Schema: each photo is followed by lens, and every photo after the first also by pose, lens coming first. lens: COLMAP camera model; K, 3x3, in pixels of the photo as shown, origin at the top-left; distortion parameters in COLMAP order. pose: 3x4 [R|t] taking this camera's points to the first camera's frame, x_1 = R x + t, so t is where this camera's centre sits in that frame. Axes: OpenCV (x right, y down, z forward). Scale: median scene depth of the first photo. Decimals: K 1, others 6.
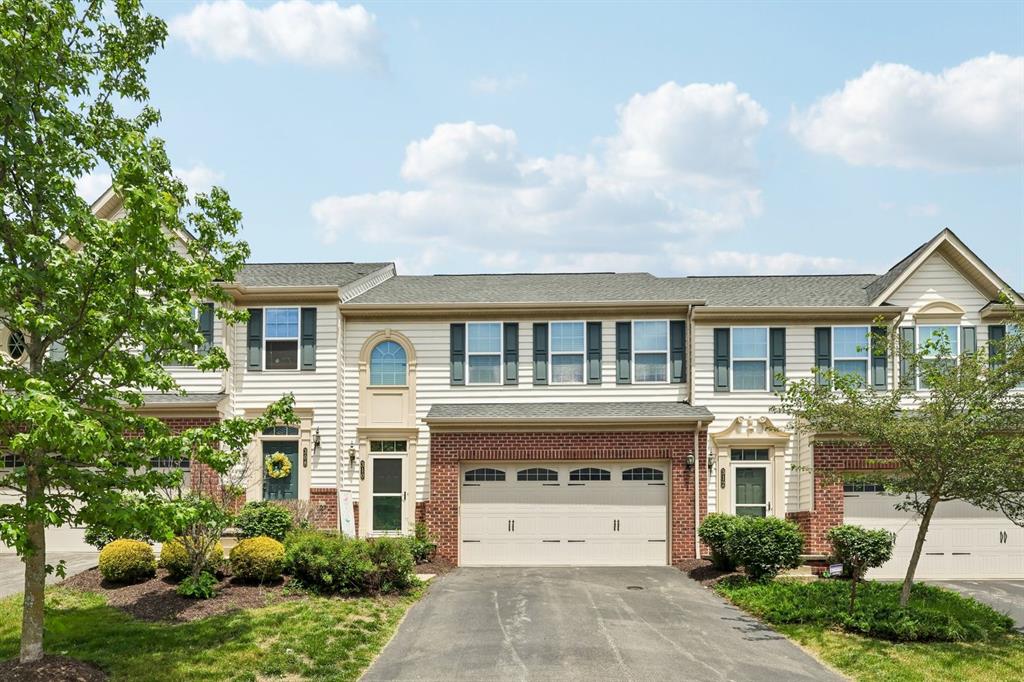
lens RADIAL K [[588.5, 0, 512.0], [0, 588.5, 341.0], [0, 0, 1]] dist [-0.000181, -0.000534]
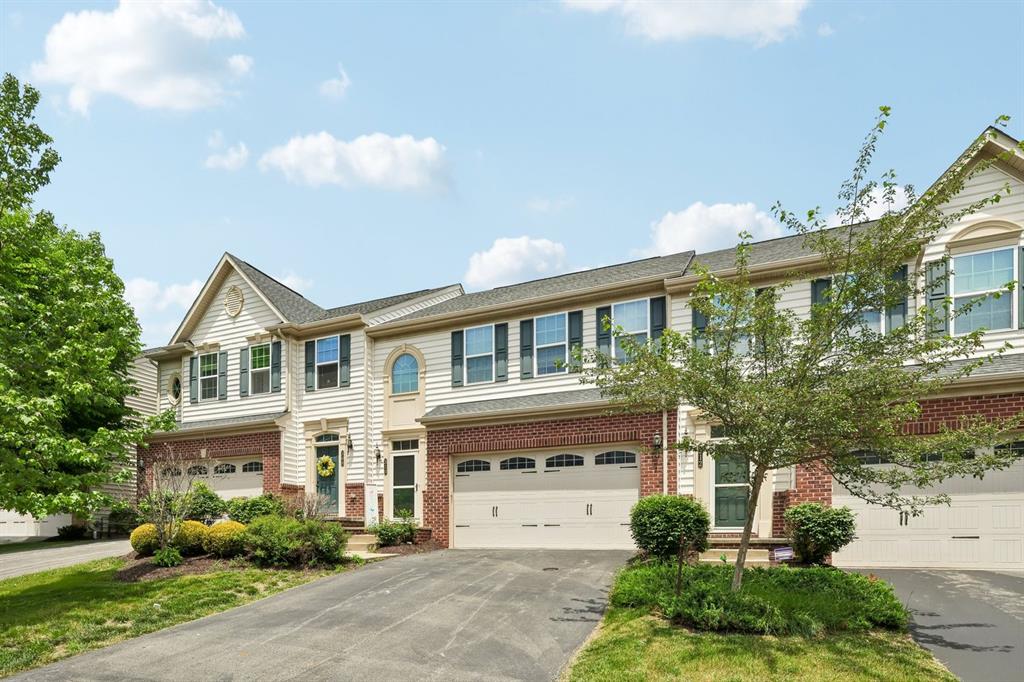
lens RADIAL K [[546.3, 0, 512.2], [0, 546.3, 359.5], [0, 0, 1]] dist [-0.002439, -0.000411]
pose [[0.925746, -0.116410, -0.359782, 0.396377], [0.123538, 0.992335, -0.003205, 0.042613], [0.357397, -0.041479, 0.933031, 0.086142]]
